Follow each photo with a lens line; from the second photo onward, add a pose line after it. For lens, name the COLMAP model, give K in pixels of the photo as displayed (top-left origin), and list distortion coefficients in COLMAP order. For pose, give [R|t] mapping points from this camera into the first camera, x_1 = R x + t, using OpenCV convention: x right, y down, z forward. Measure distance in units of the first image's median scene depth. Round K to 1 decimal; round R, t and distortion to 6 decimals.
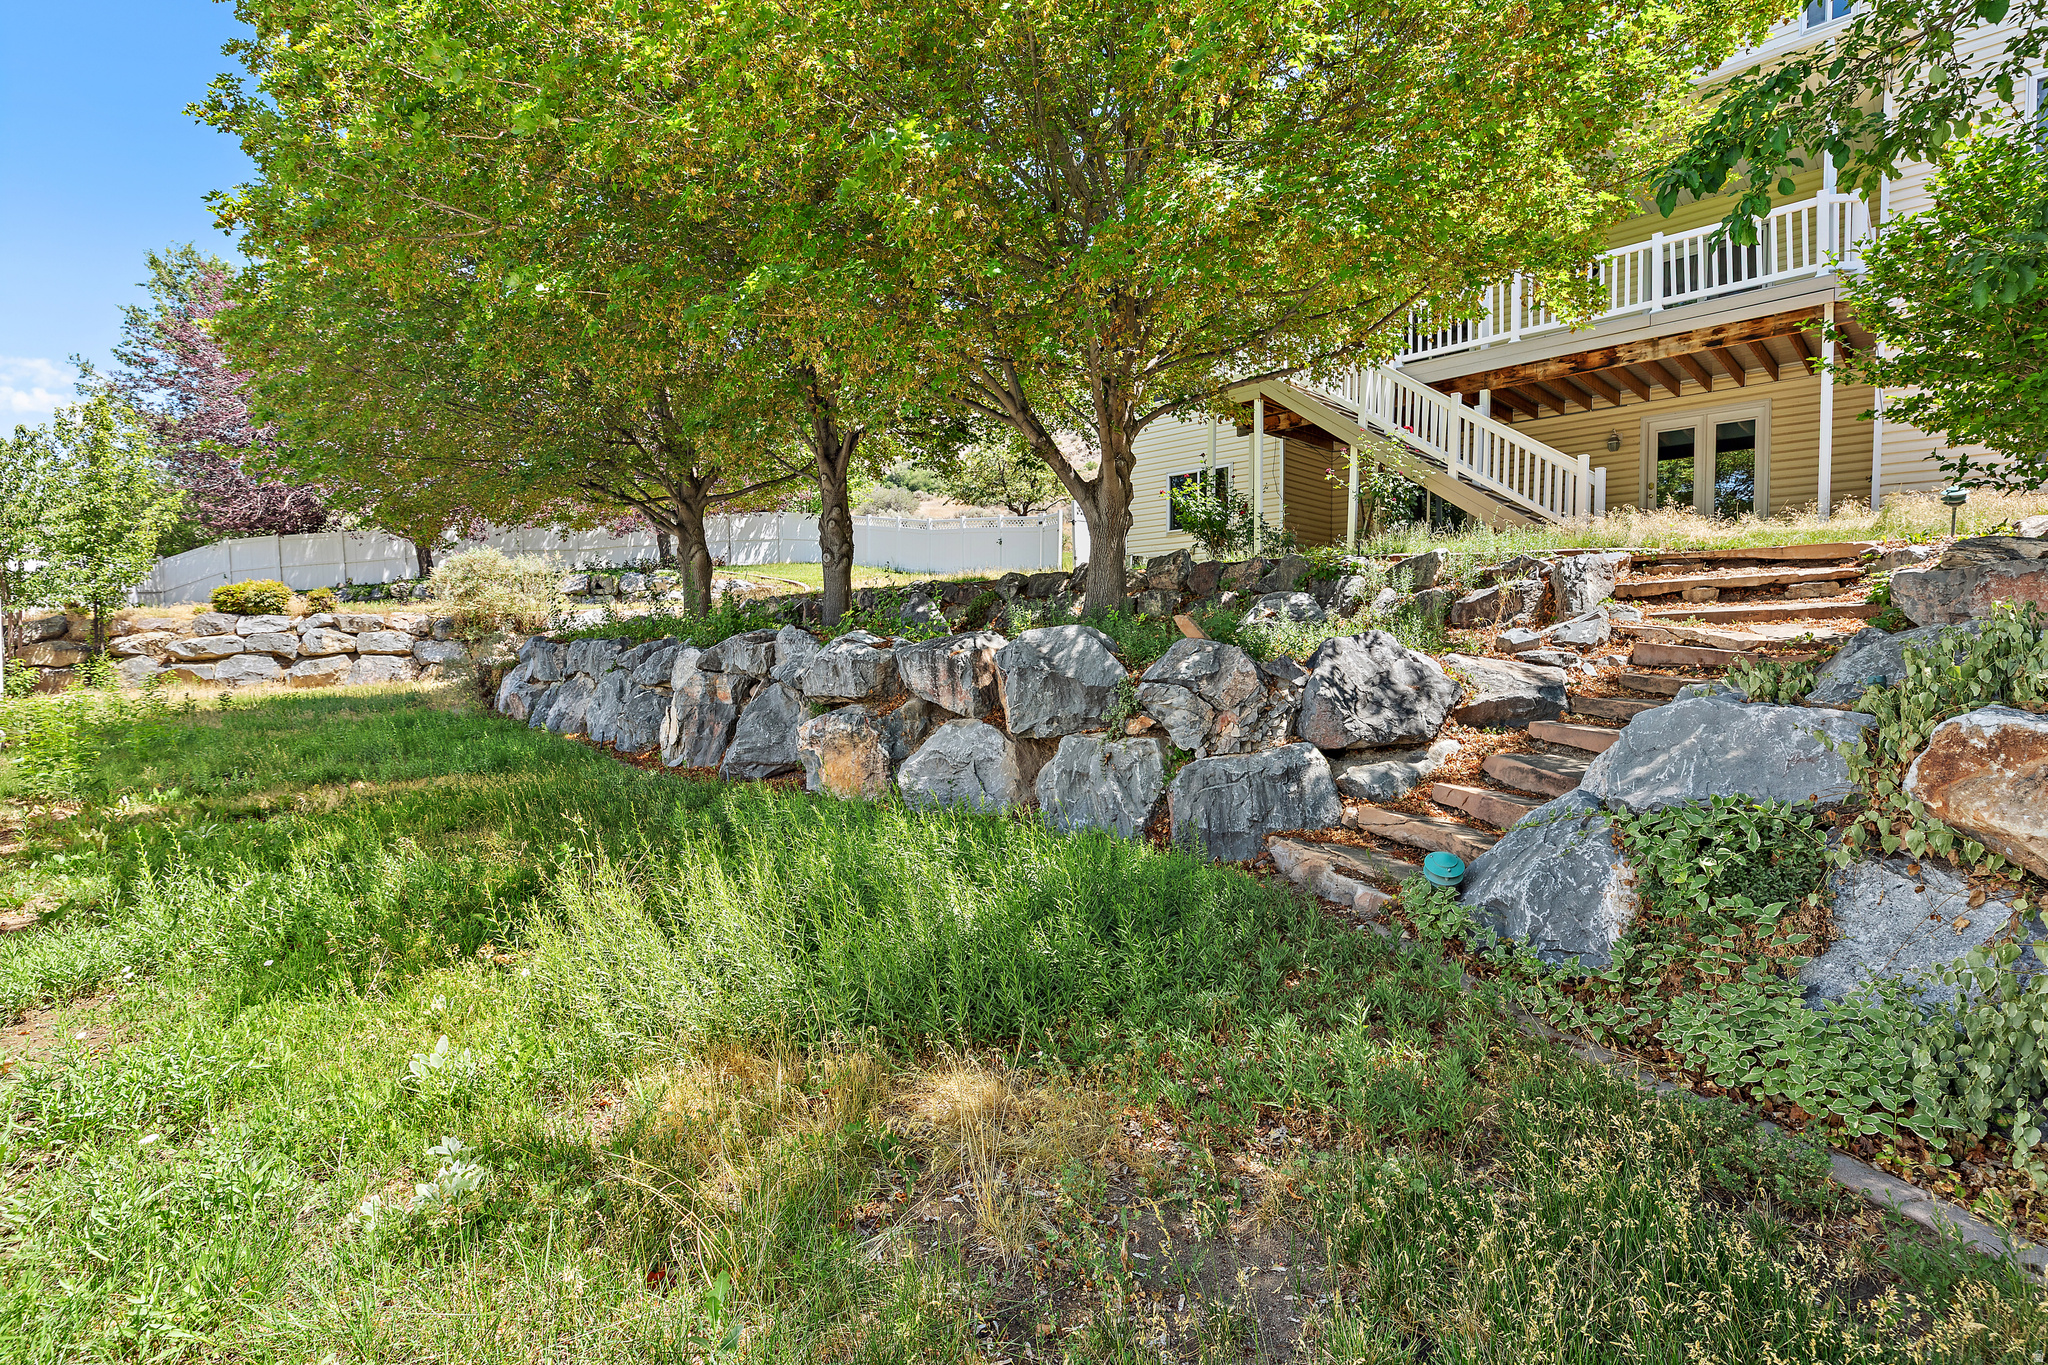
lens RADIAL K [[973.1, 0, 1045.2], [0, 973.1, 679.4], [0, 0, 1]] dist [-0.001870, -0.000390]
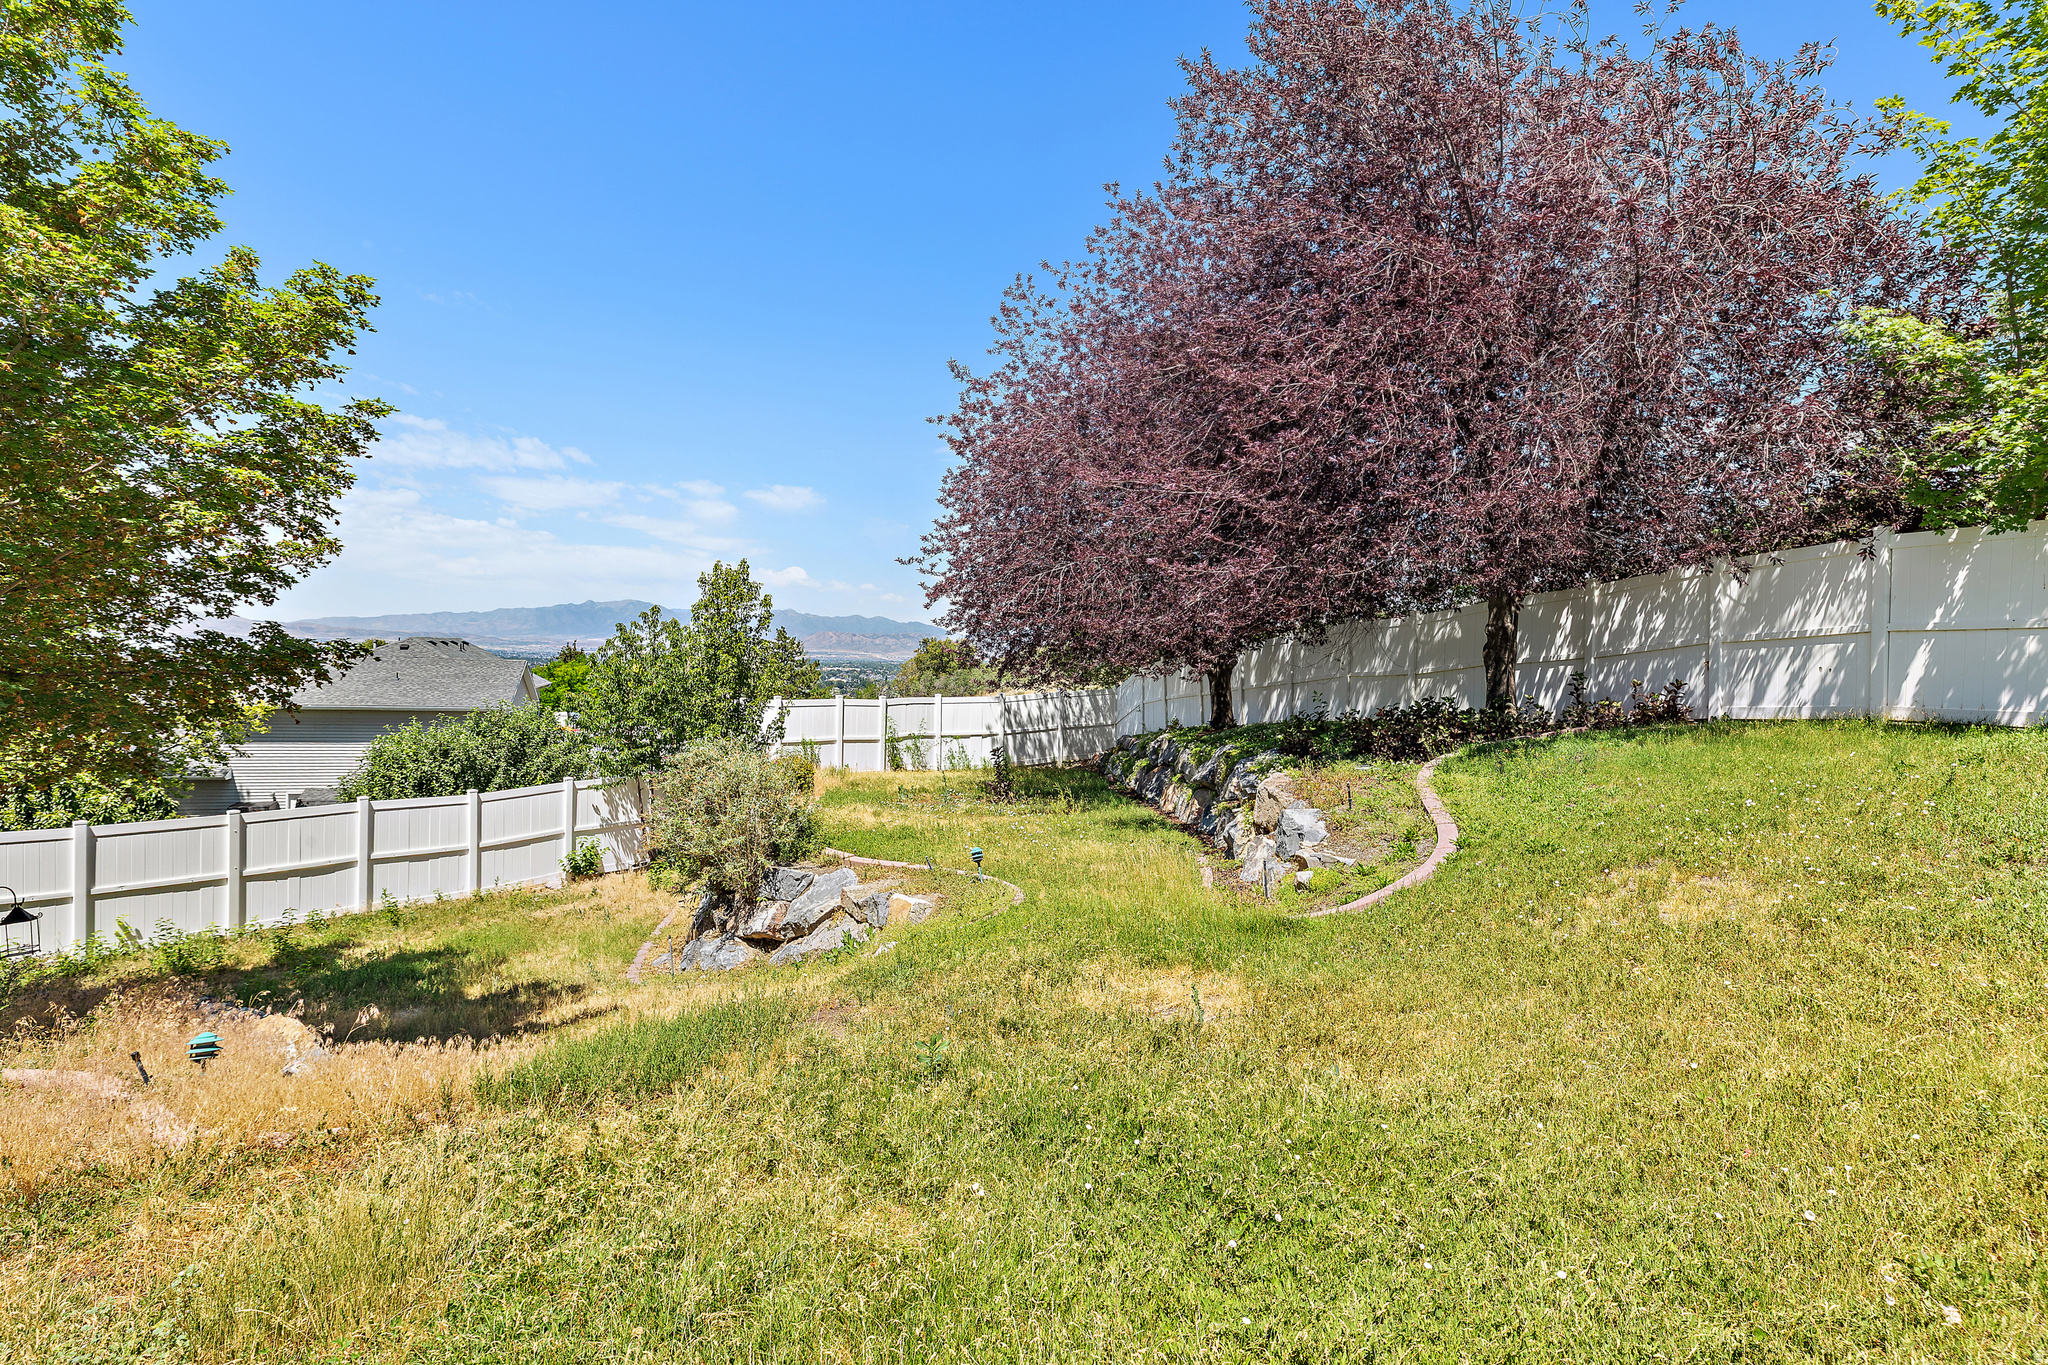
lens RADIAL K [[965.2, 0, 1025.8], [0, 965.2, 680.1], [0, 0, 1]] dist [0.009383, -0.000625]
pose [[-0.004178, 0.021392, -0.999762, -0.001559], [-0.048309, 0.998600, 0.021569, -0.199174], [0.998824, 0.048388, -0.003139, 1.224052]]
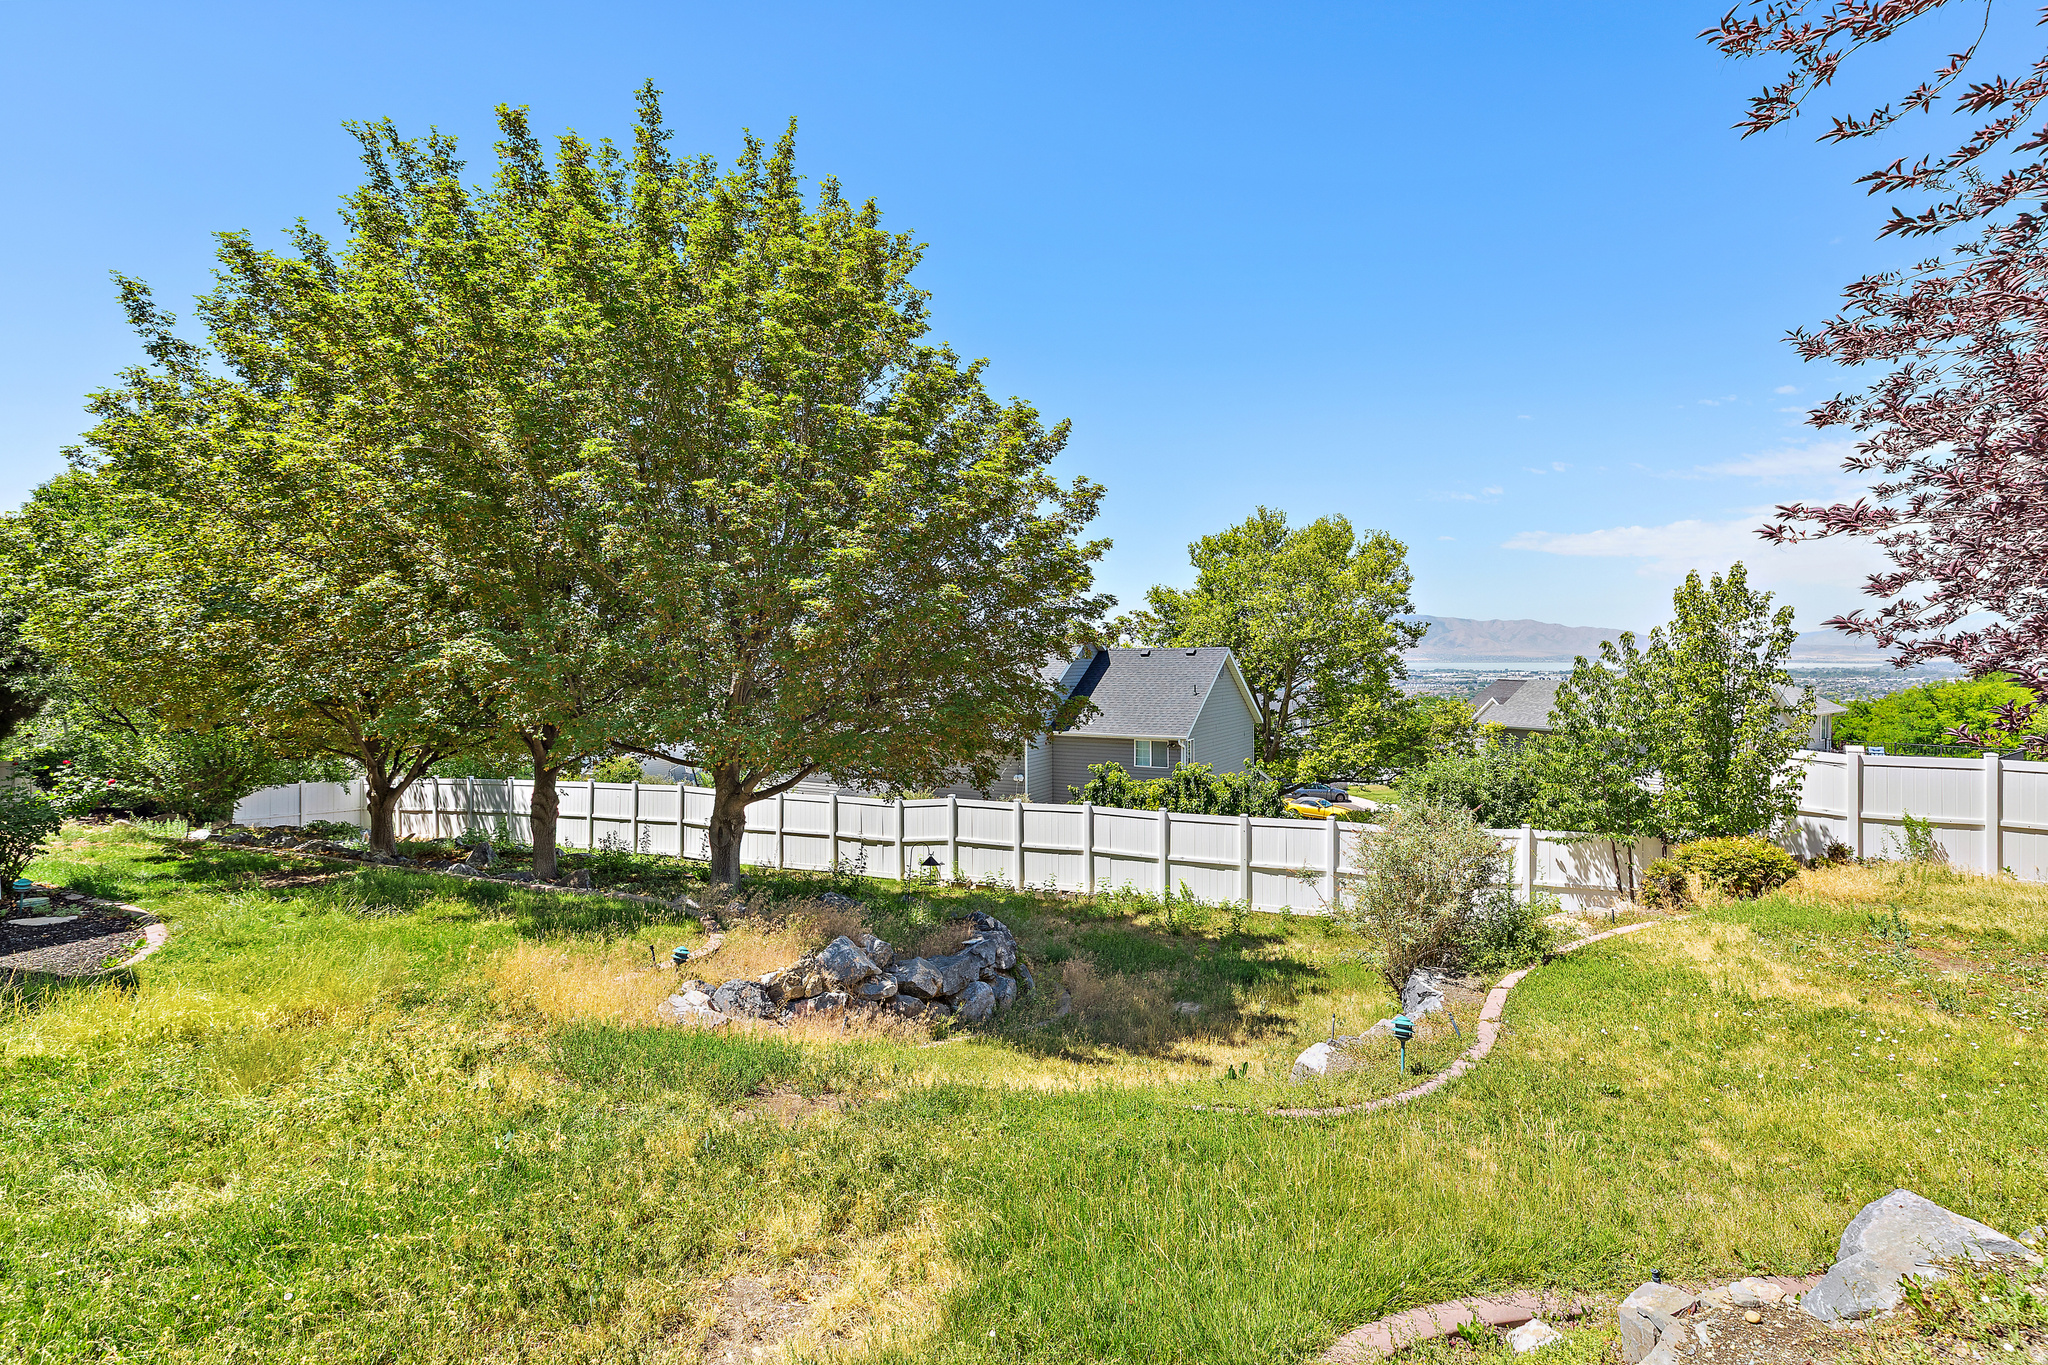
lens RADIAL K [[965.2, 0, 1025.9], [0, 965.2, 678.1], [0, 0, 1]] dist [0.009383, -0.000625]
pose [[-0.957415, -0.003293, -0.288697, -0.212299], [-0.010877, 0.999637, 0.024666, -0.209481], [0.288511, 0.026756, -0.957103, 1.438161]]
